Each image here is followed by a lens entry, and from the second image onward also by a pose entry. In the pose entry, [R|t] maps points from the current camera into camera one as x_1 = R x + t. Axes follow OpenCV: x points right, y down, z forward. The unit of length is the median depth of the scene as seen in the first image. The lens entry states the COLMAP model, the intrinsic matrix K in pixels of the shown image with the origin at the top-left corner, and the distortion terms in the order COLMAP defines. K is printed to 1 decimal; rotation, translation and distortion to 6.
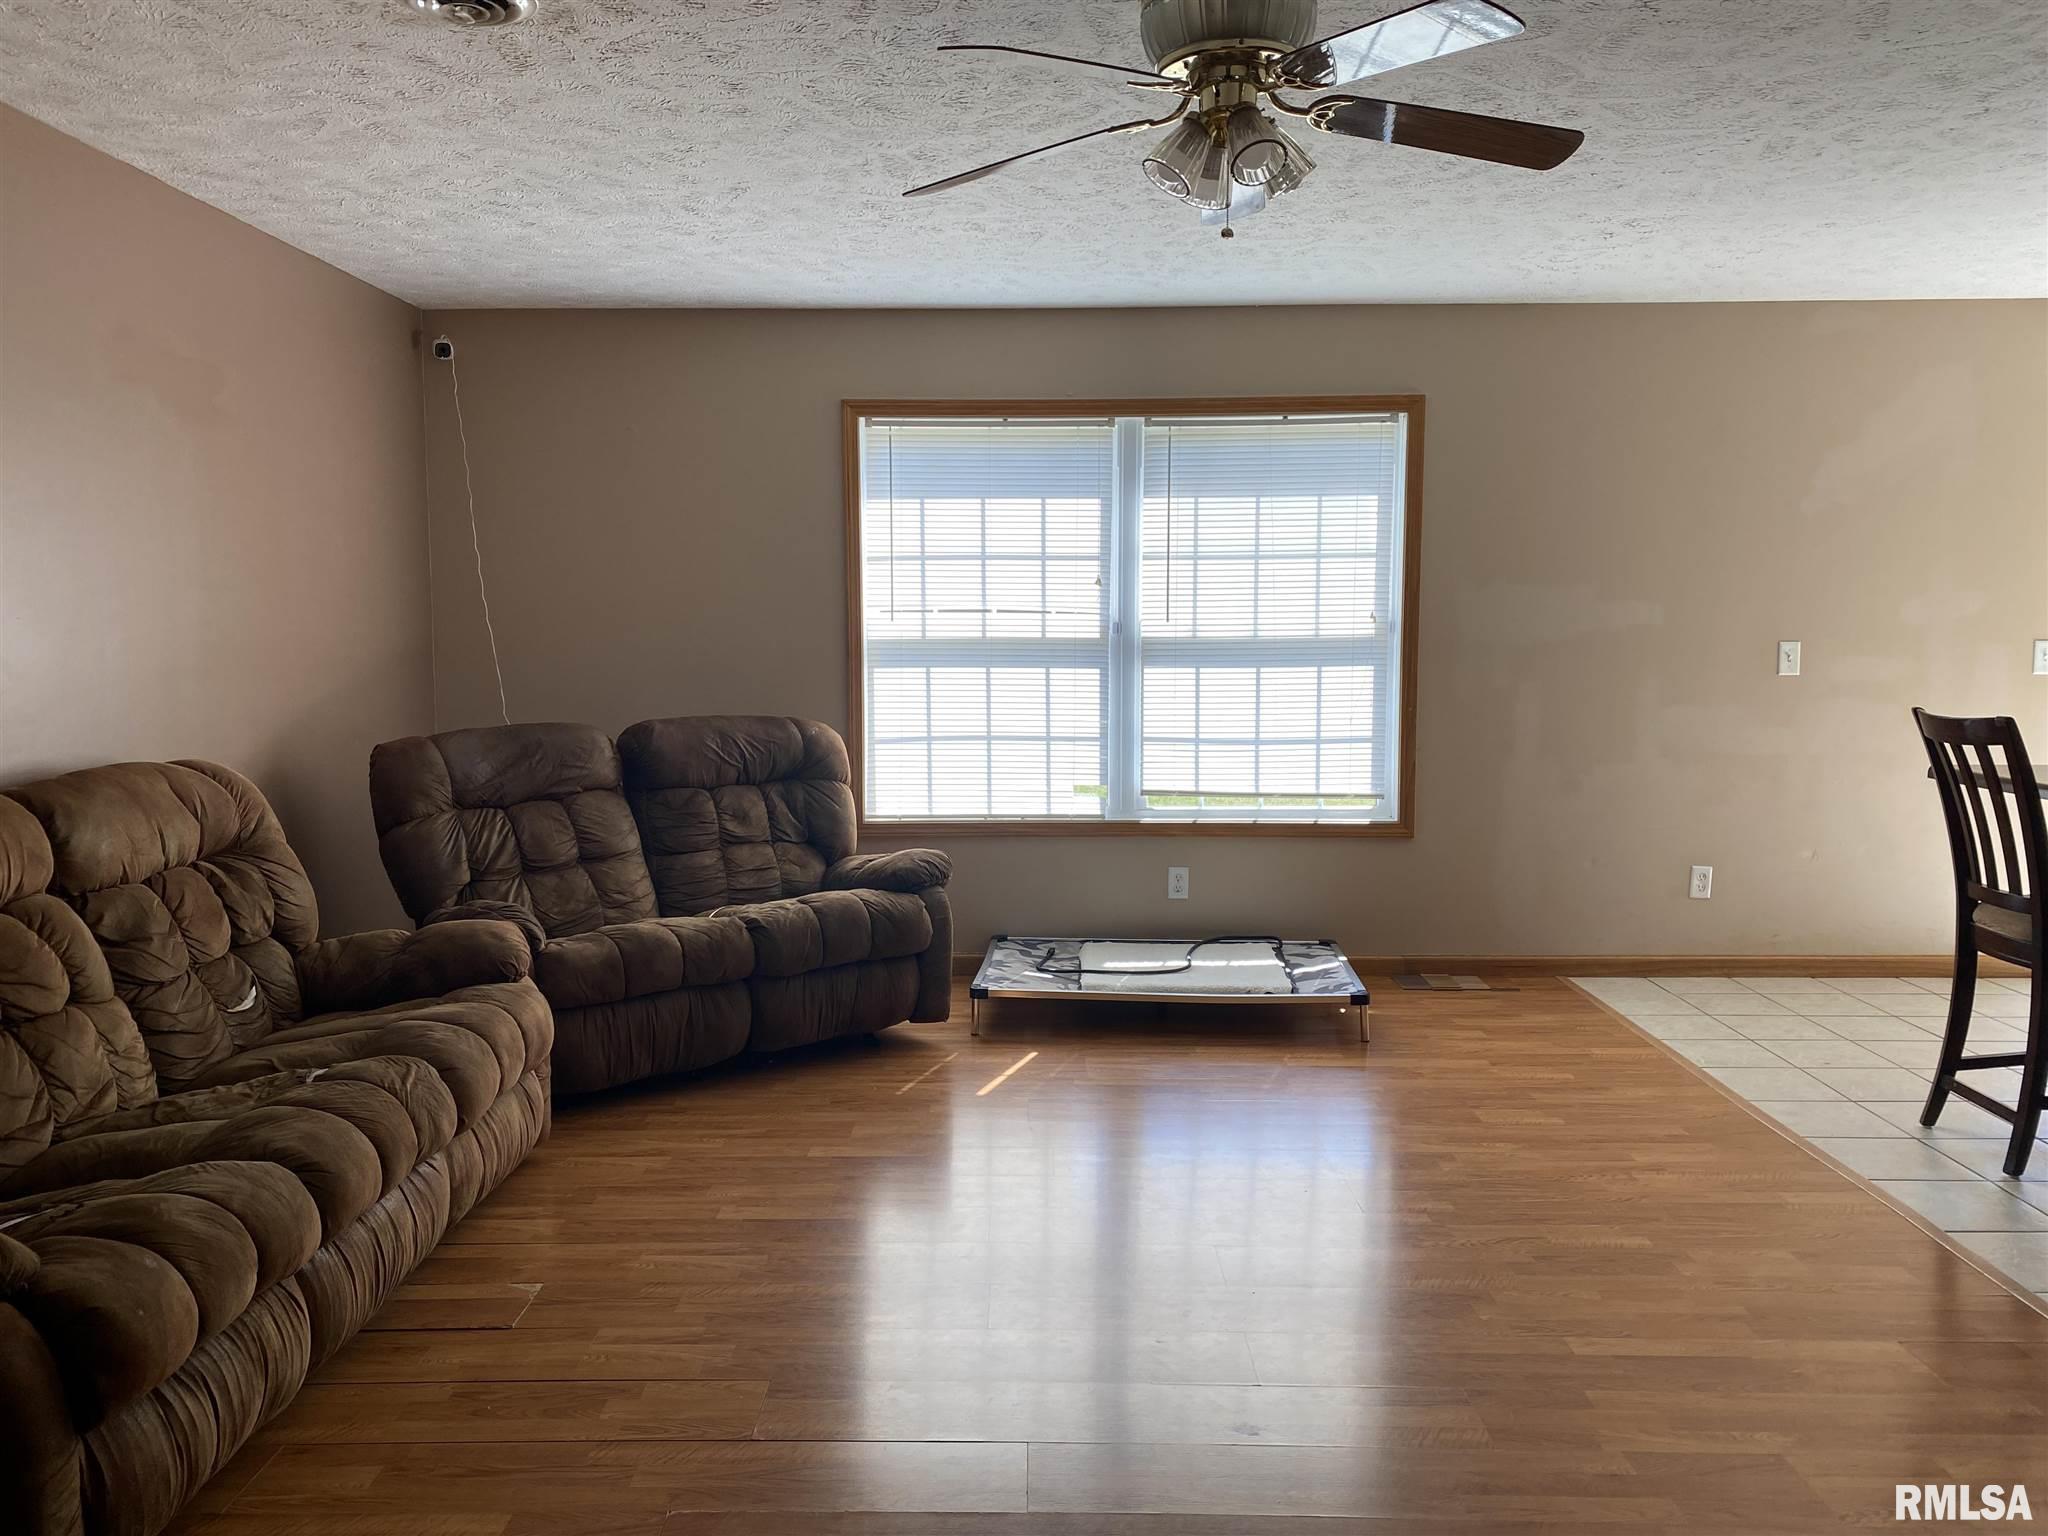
lens RADIAL K [[1539.3, 0, 1021.5], [0, 1539.3, 774.5], [0, 0, 1]] dist [0.054661, -0.065382]
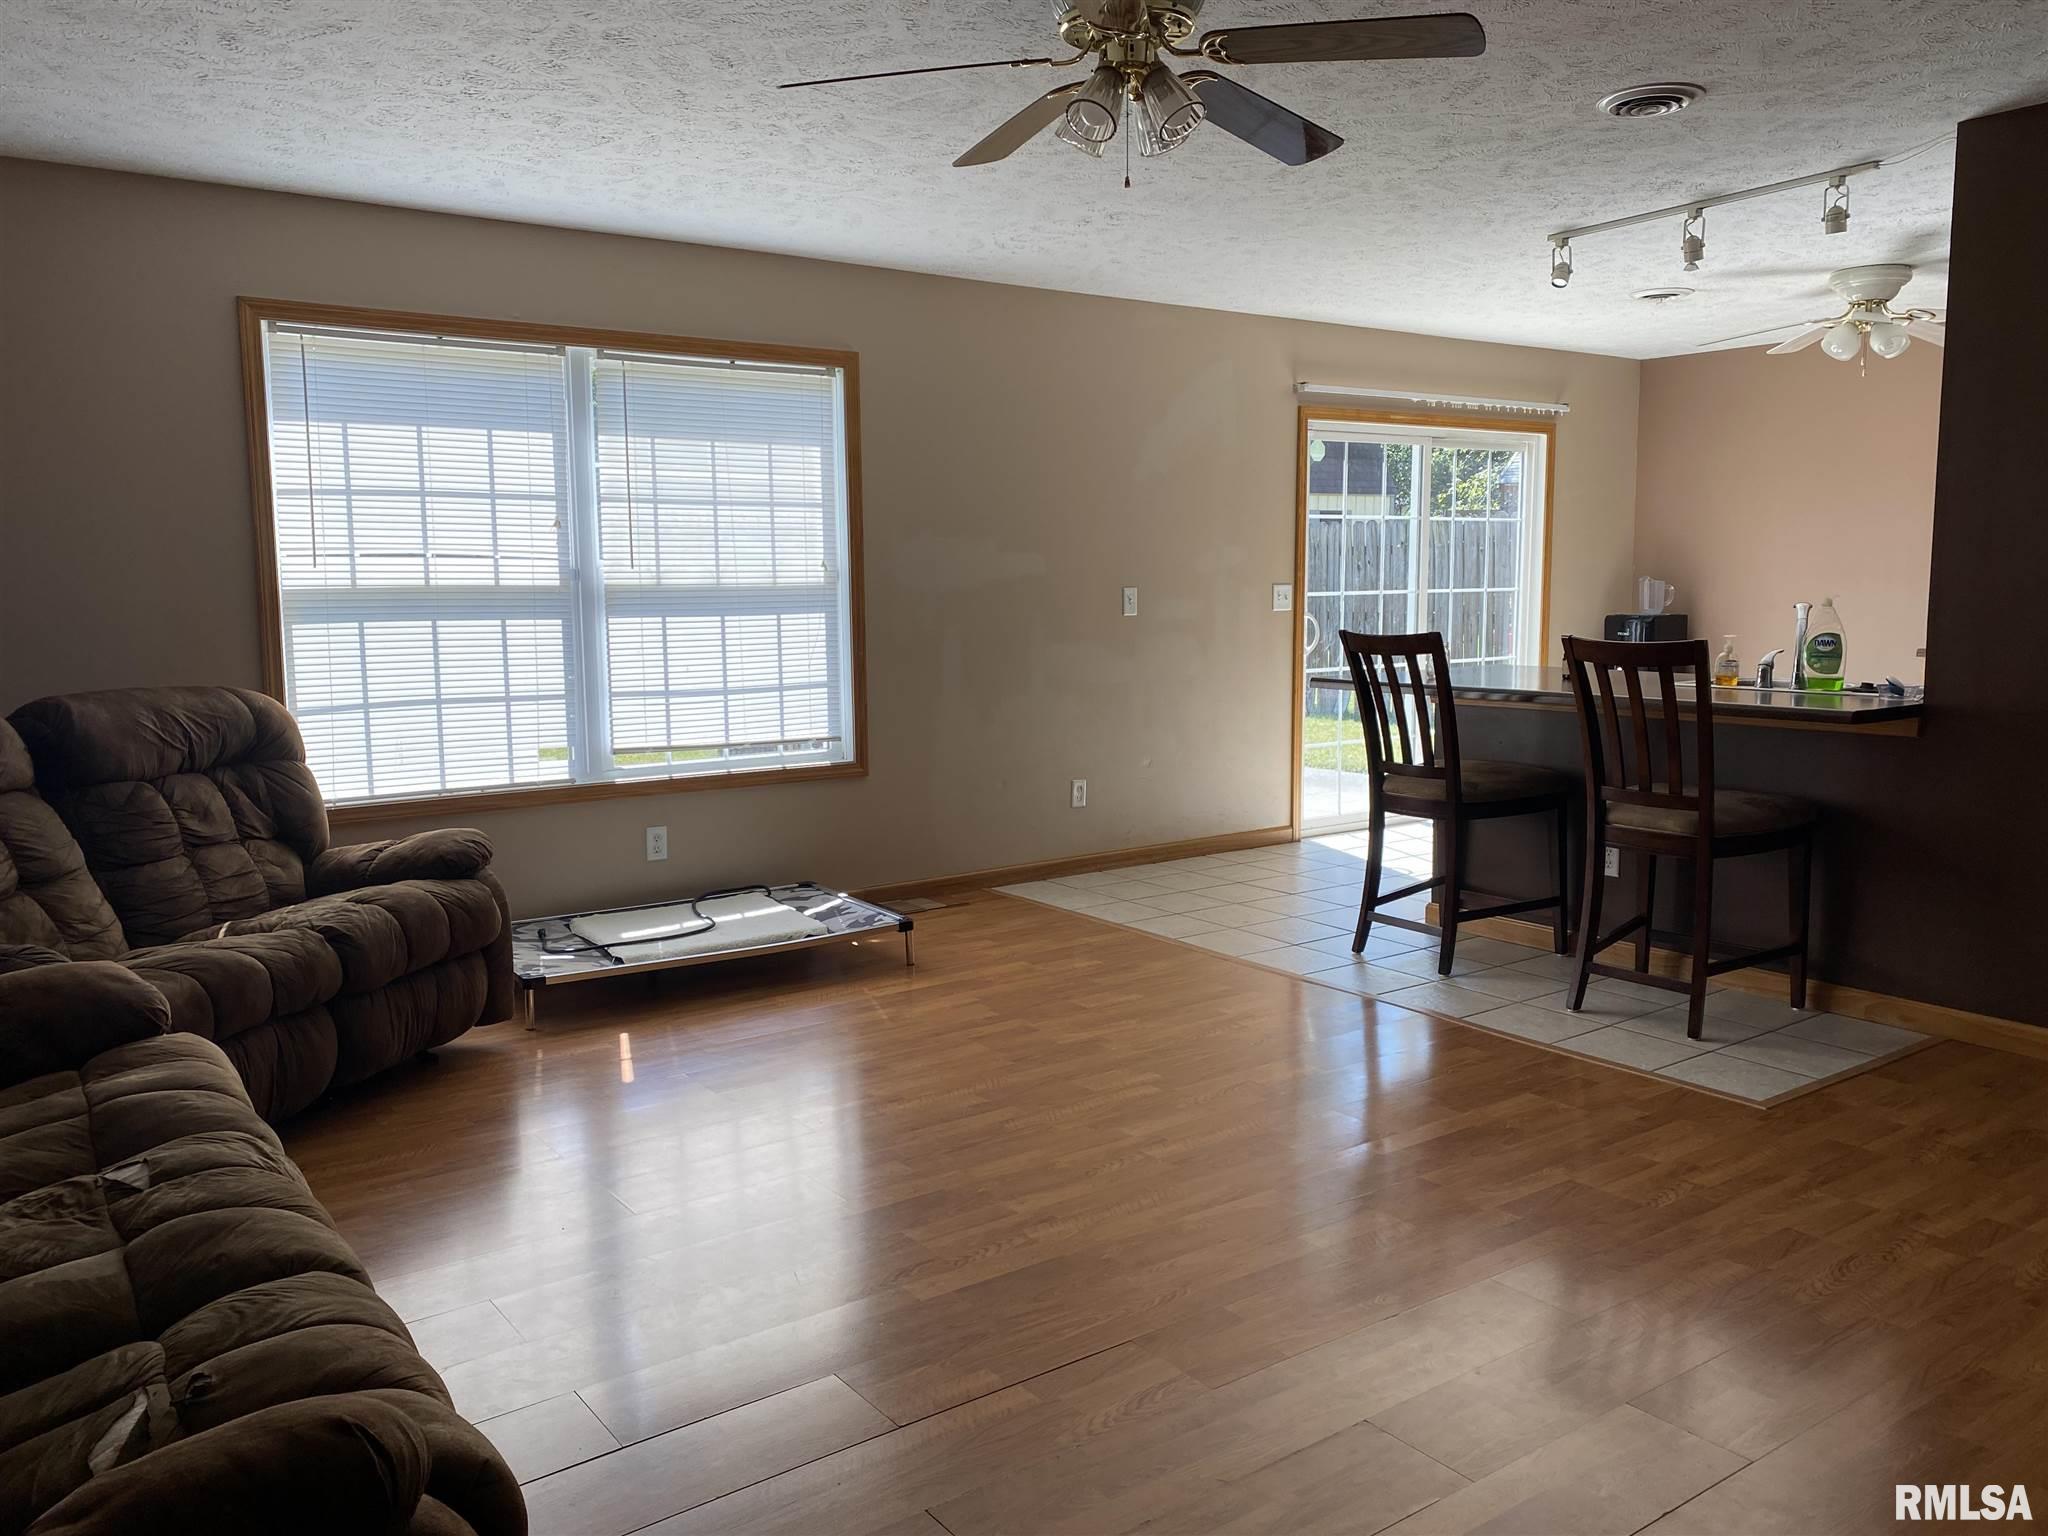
lens RADIAL K [[1539.3, 0, 1044.5], [0, 1539.3, 764.5], [0, 0, 1]] dist [0.054661, -0.065382]
pose [[0.796428, -0.077224, 0.599782, -0.284645], [0.069552, 0.996928, 0.036002, 0.004027], [-0.600720, 0.013043, 0.799353, 0.092108]]
